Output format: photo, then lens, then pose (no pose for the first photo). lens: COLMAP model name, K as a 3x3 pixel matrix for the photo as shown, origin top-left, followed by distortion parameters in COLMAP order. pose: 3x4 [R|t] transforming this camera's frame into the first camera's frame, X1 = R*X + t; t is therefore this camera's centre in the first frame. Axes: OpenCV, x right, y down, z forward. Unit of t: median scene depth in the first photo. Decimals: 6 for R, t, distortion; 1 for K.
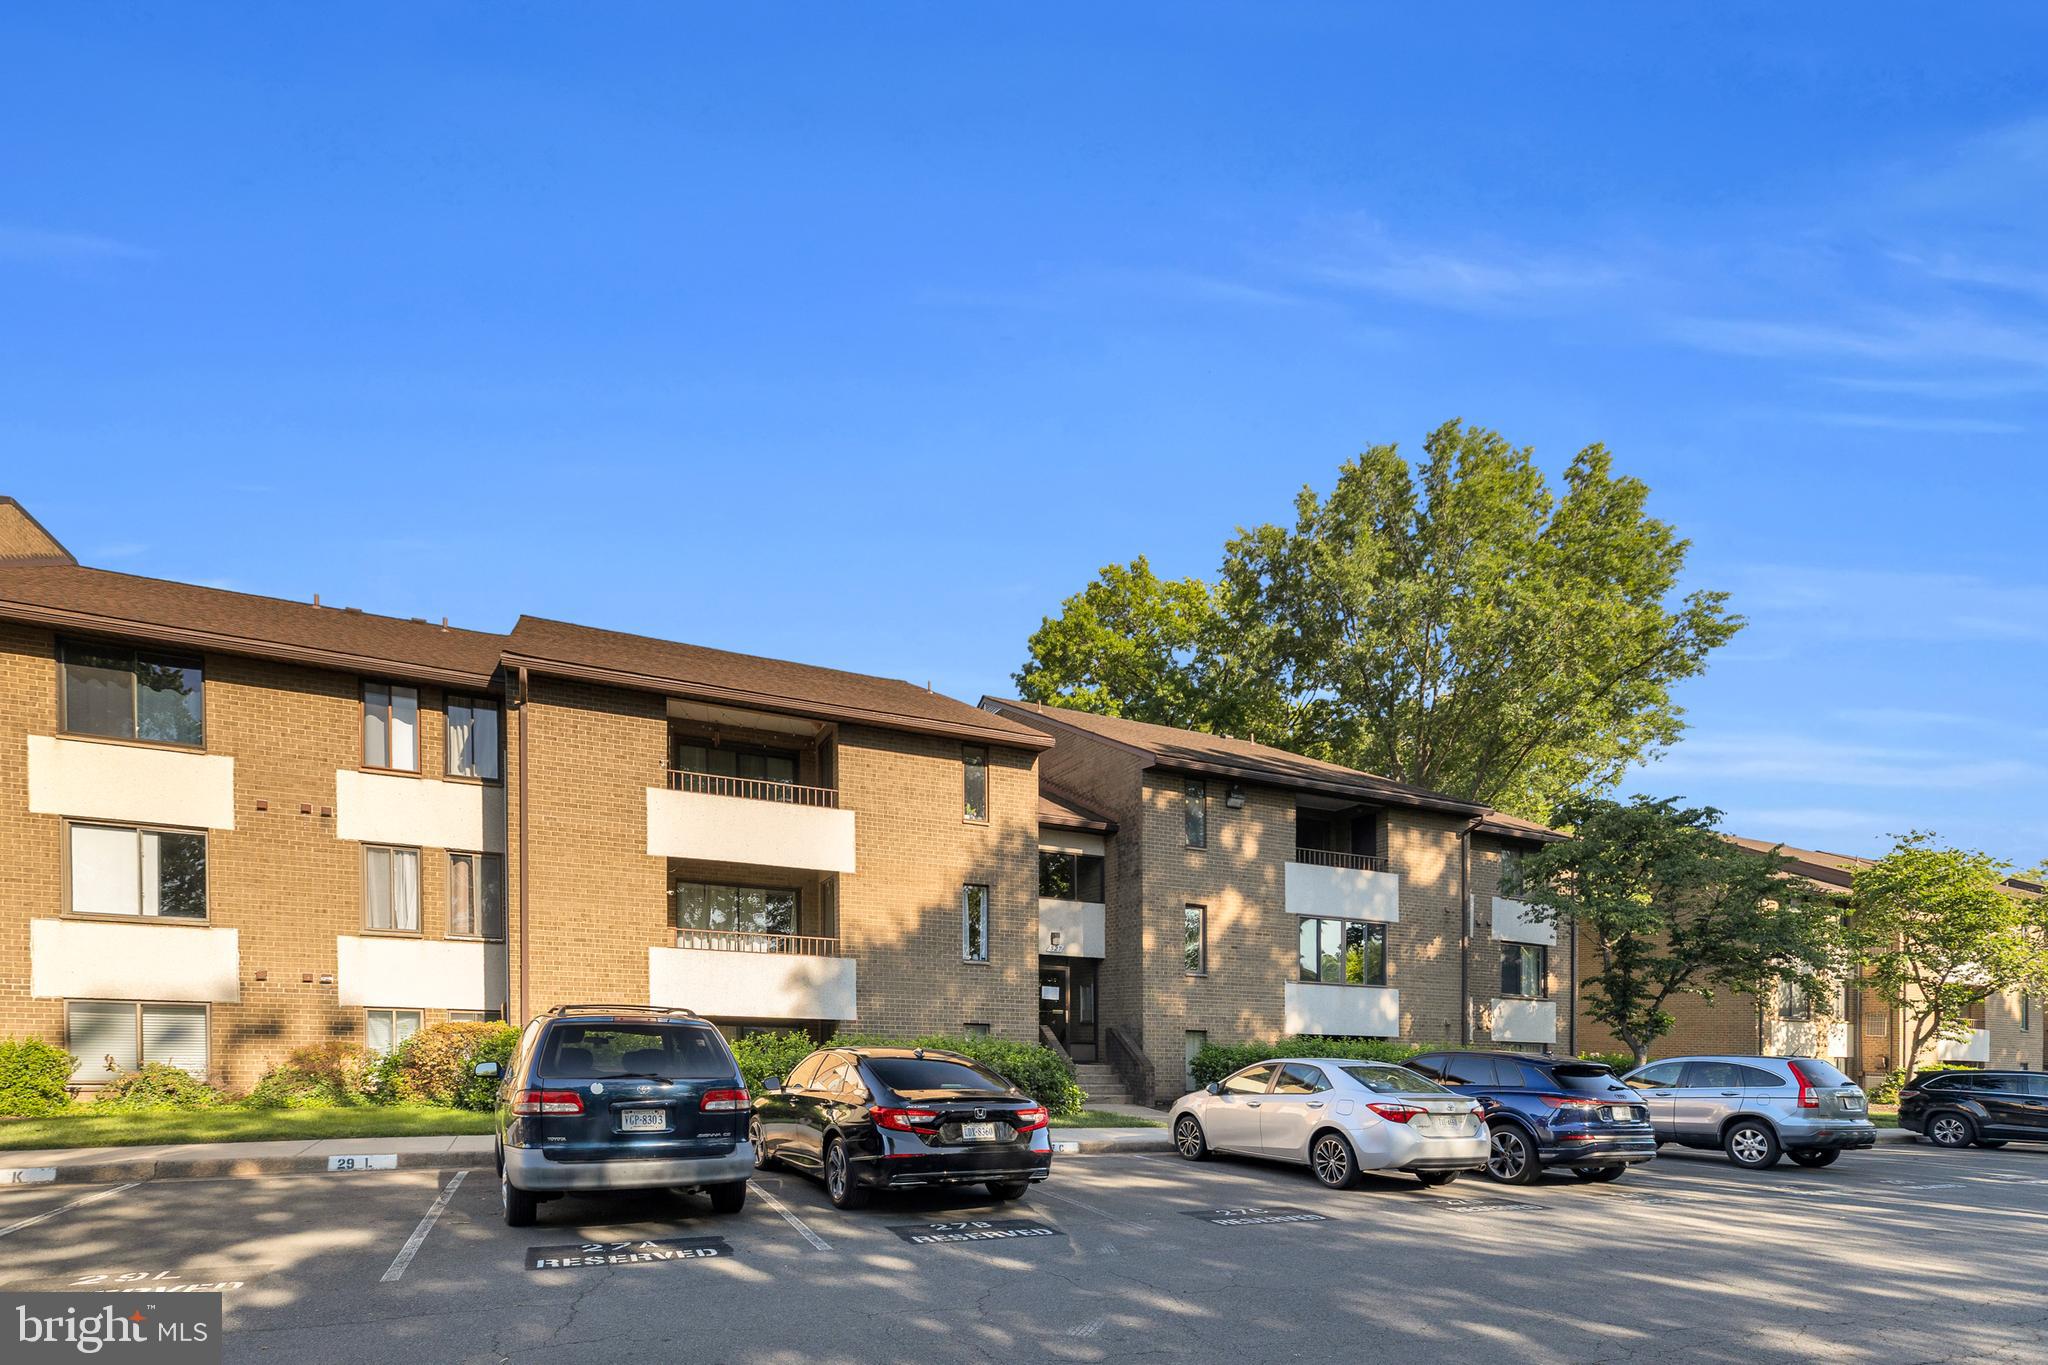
lens RADIAL K [[917.3, 0, 1044.4], [0, 917.3, 698.3], [0, 0, 1]] dist [0.001513, -0.000035]
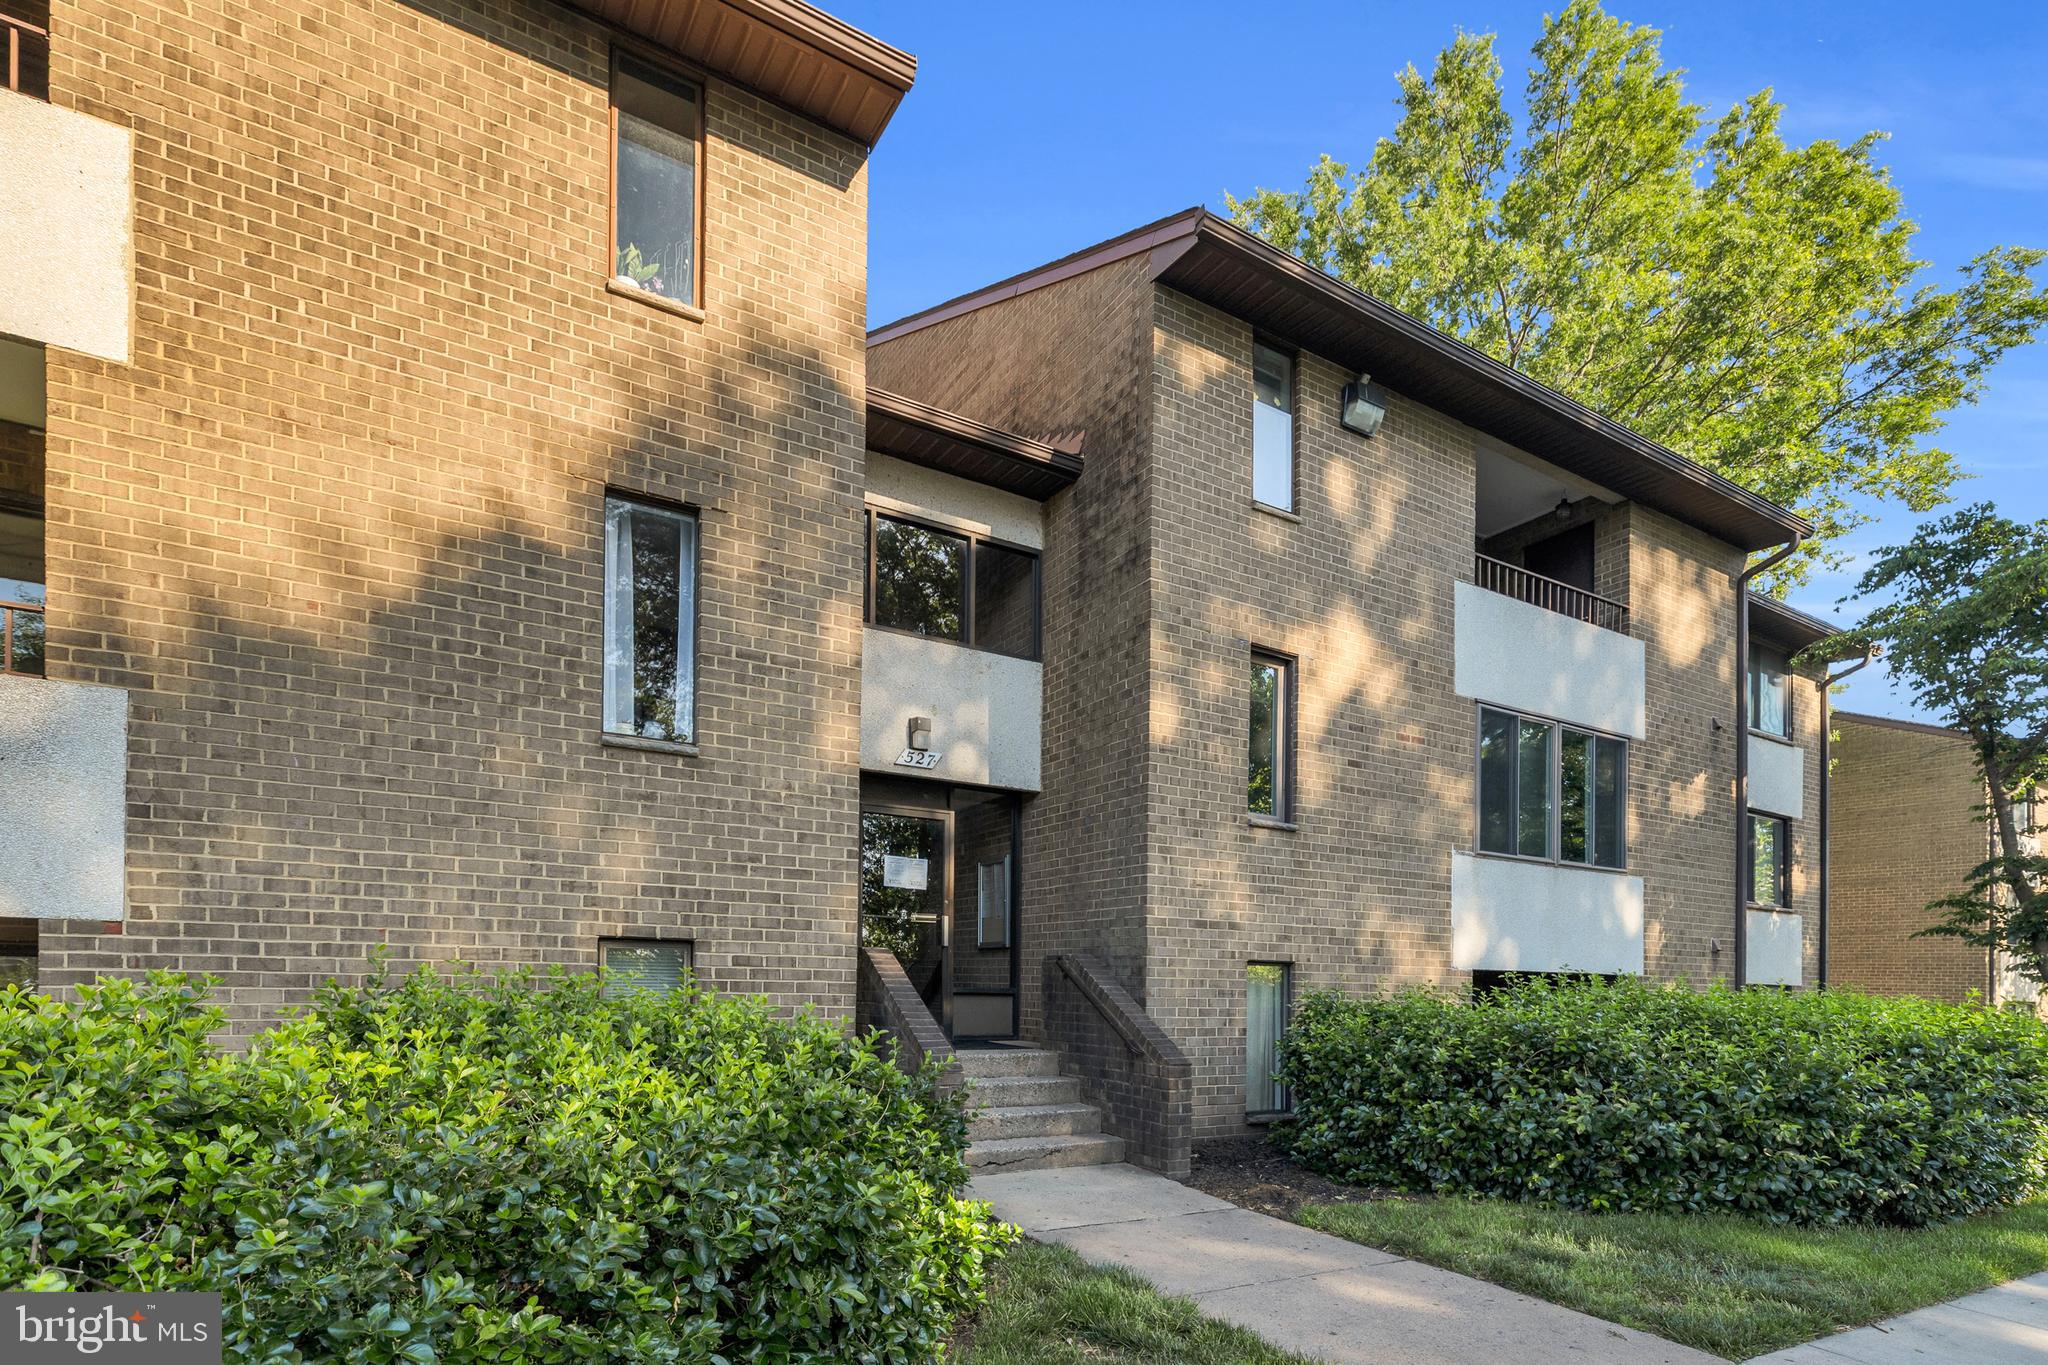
lens RADIAL K [[910.7, 0, 1016.9], [0, 910.7, 677.5], [0, 0, 1]] dist [0.003660, 0.000265]
pose [[0.996667, 0.015705, 0.080047, 0.022552], [-0.017836, 0.999504, 0.025968, 0.226820], [-0.079599, -0.027309, 0.996453, 0.605820]]
